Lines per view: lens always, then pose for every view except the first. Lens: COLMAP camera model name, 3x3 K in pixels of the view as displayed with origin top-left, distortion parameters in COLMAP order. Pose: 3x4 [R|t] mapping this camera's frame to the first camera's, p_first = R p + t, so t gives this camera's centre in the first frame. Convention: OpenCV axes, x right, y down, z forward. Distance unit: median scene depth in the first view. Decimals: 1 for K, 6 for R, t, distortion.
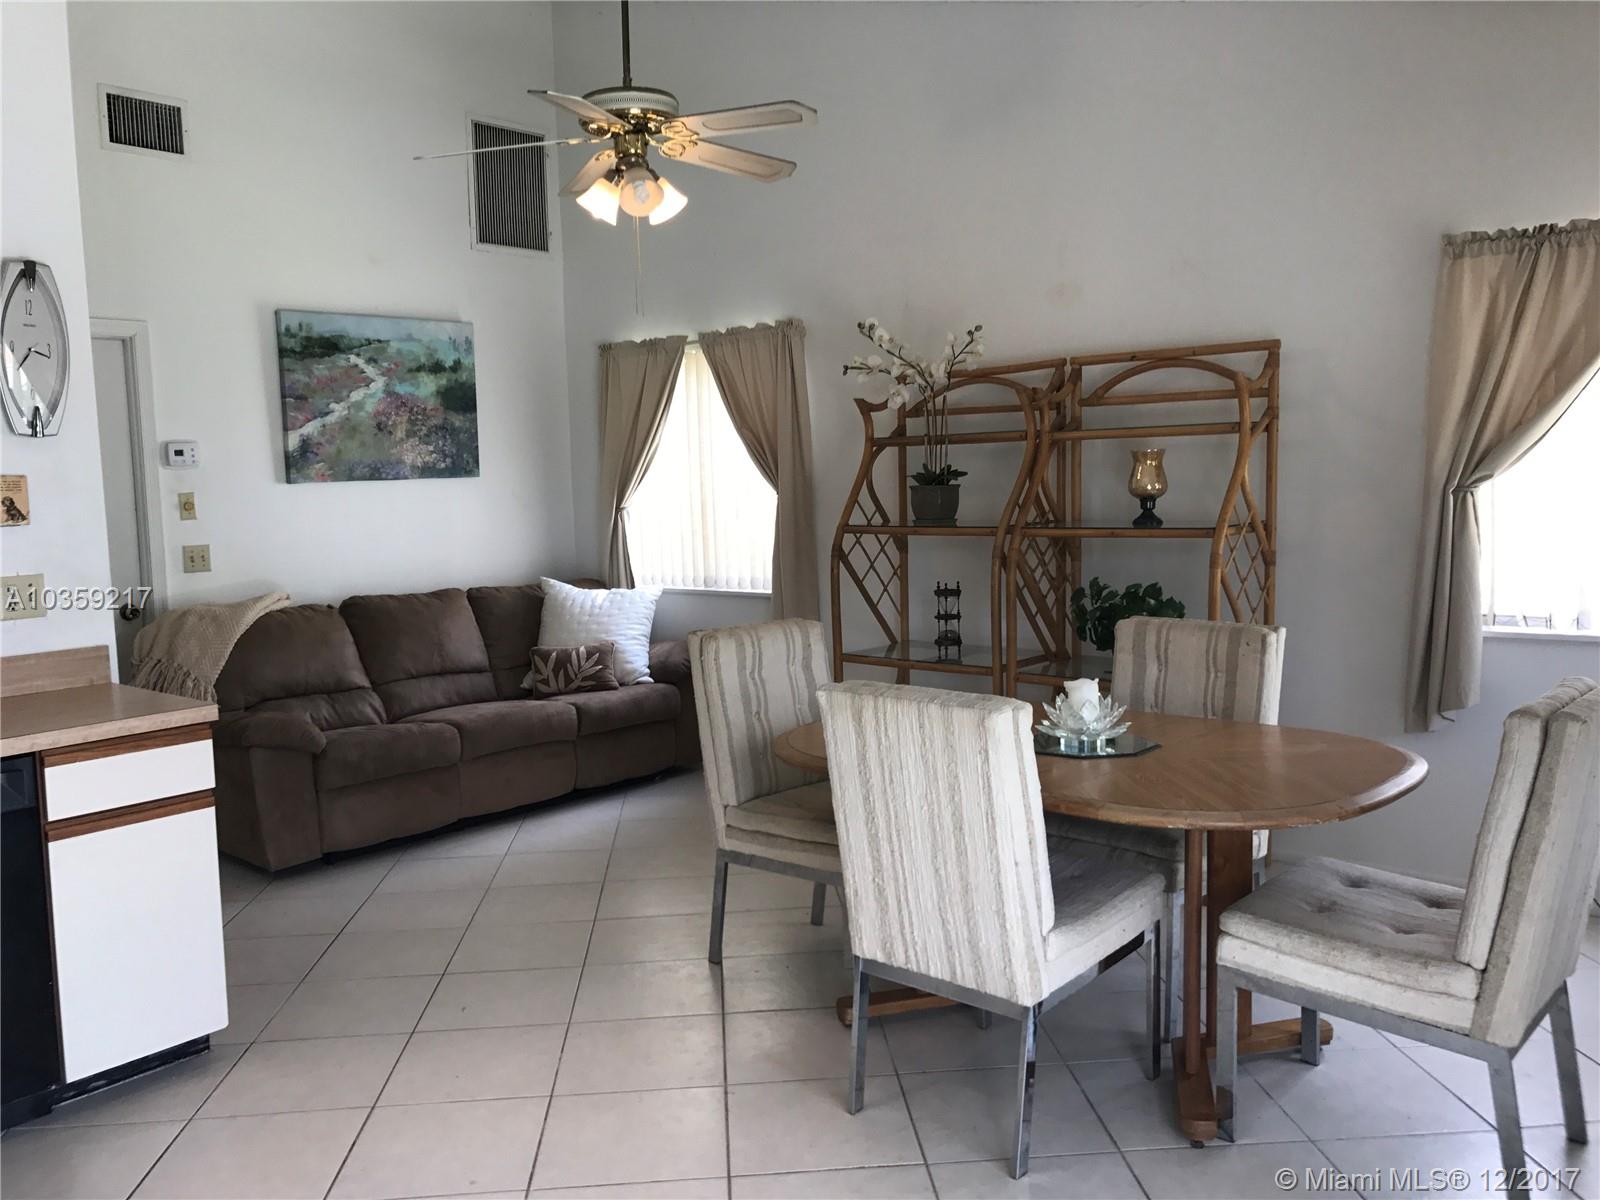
lens RADIAL K [[1298.6, 0, 800.0], [0, 1298.6, 600.0], [0, 0, 1]] dist [0.086873, -0.151284]
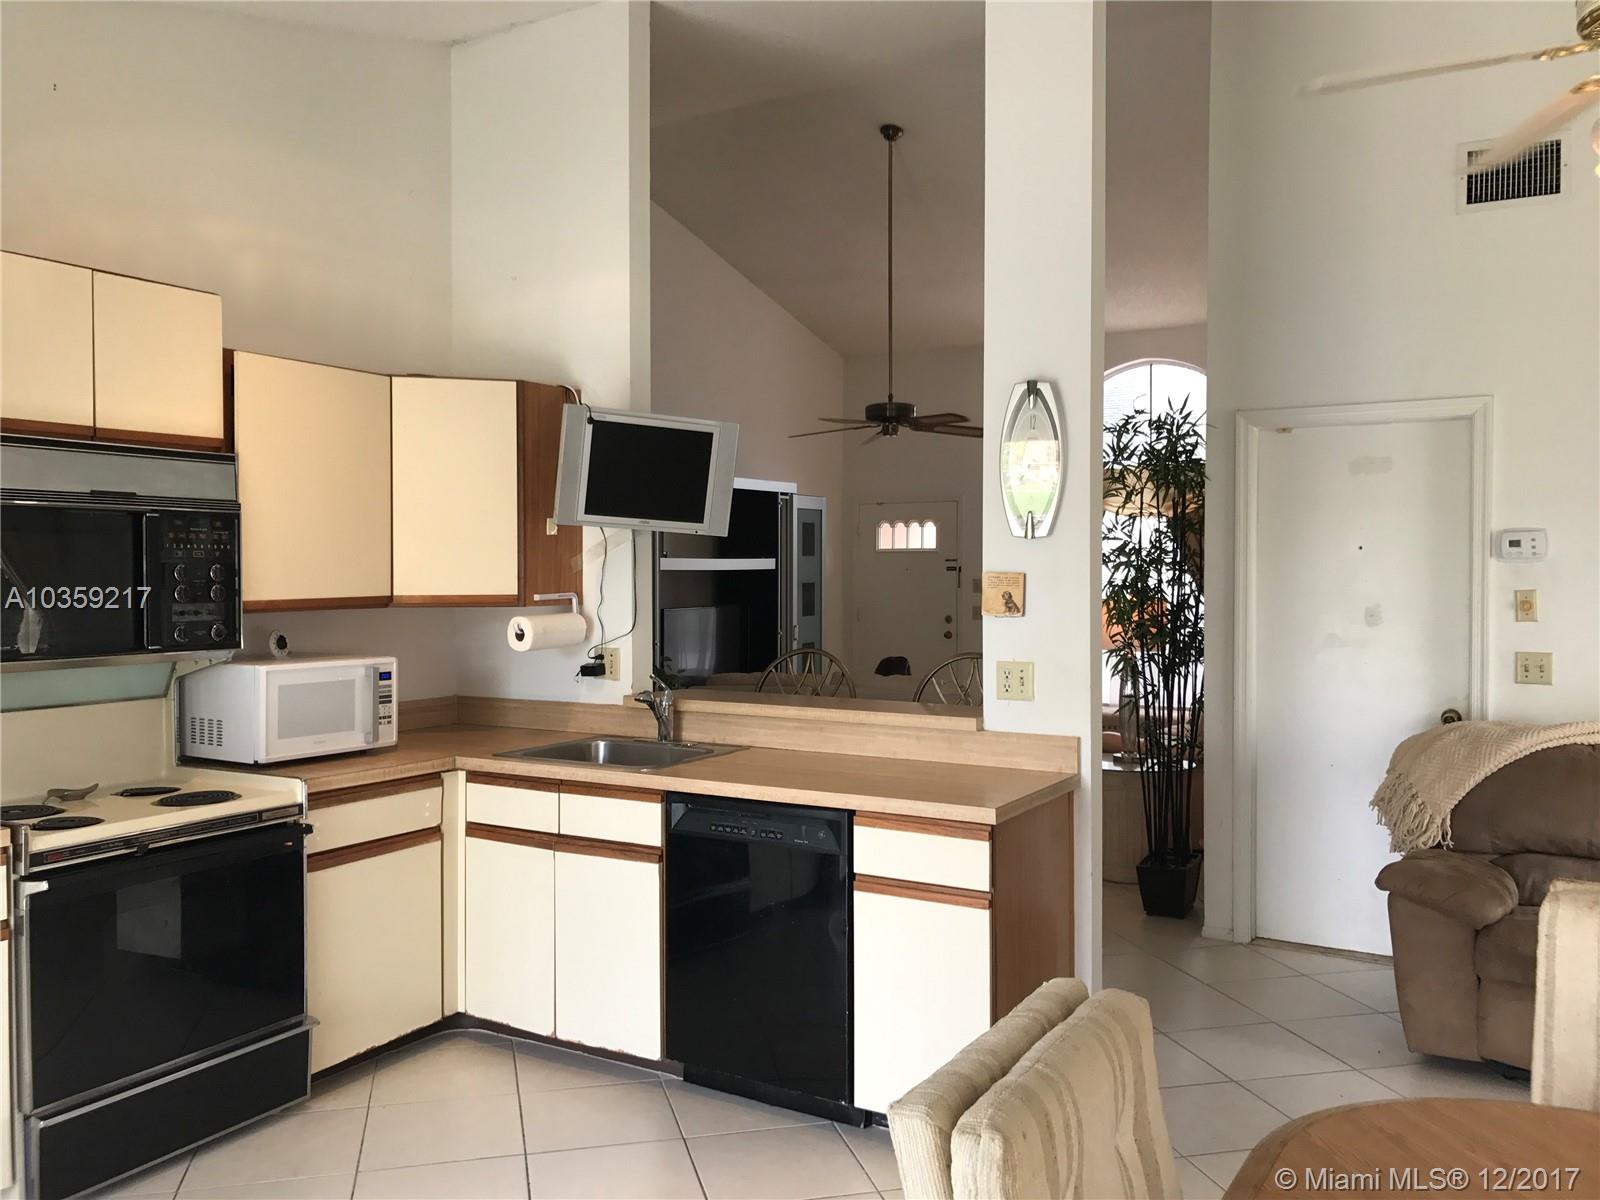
lens RADIAL K [[1298.8, 0, 785.5], [0, 1298.8, 585.7], [0, 0, 1]] dist [0.055579, -0.073662]
pose [[0.164365, 0.040000, -0.985588, 0.465777], [-0.100521, 0.994655, 0.023604, -0.090042], [0.981264, 0.095193, 0.167507, 0.622195]]
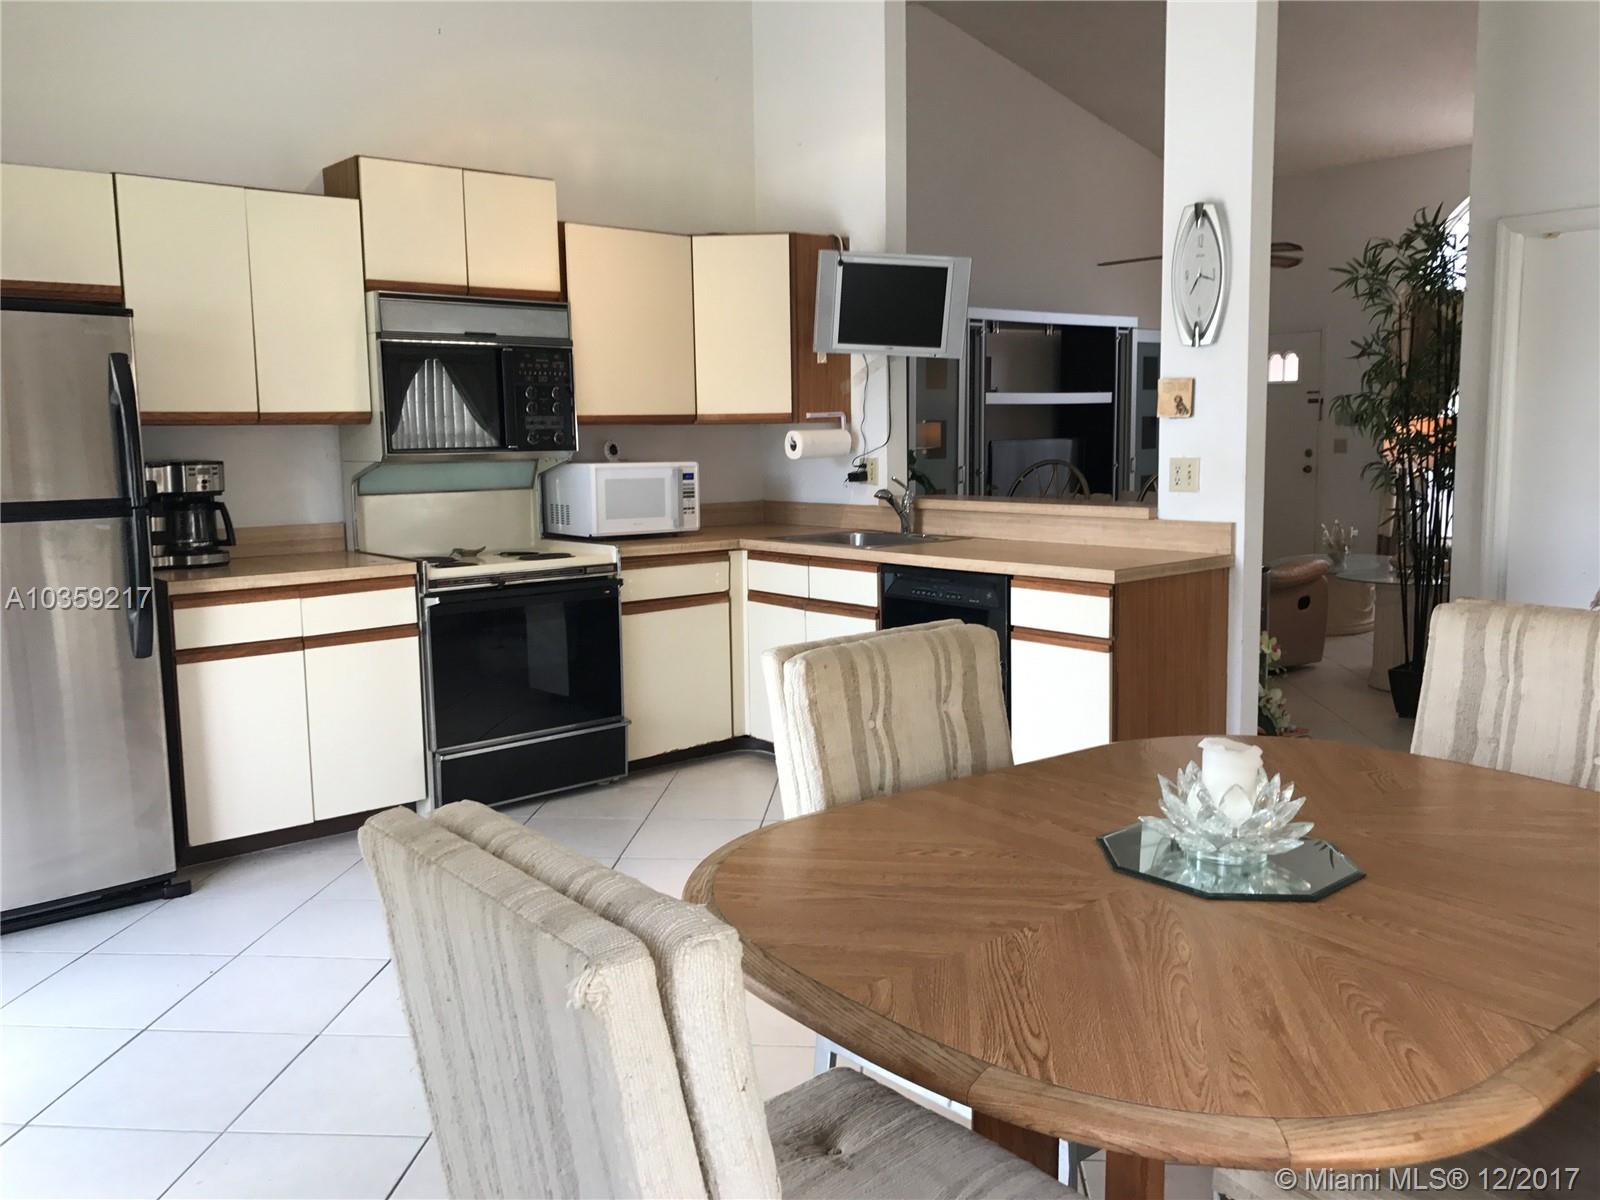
lens RADIAL K [[1298.6, 0, 800.0], [0, 1298.6, 600.0], [0, 0, 1]] dist [0.086873, -0.151284]
pose [[-0.162145, 0.157057, -0.974188, 0.727827], [-0.077156, 0.982212, 0.171193, -0.072245], [0.983746, 0.102922, -0.147143, 0.841312]]
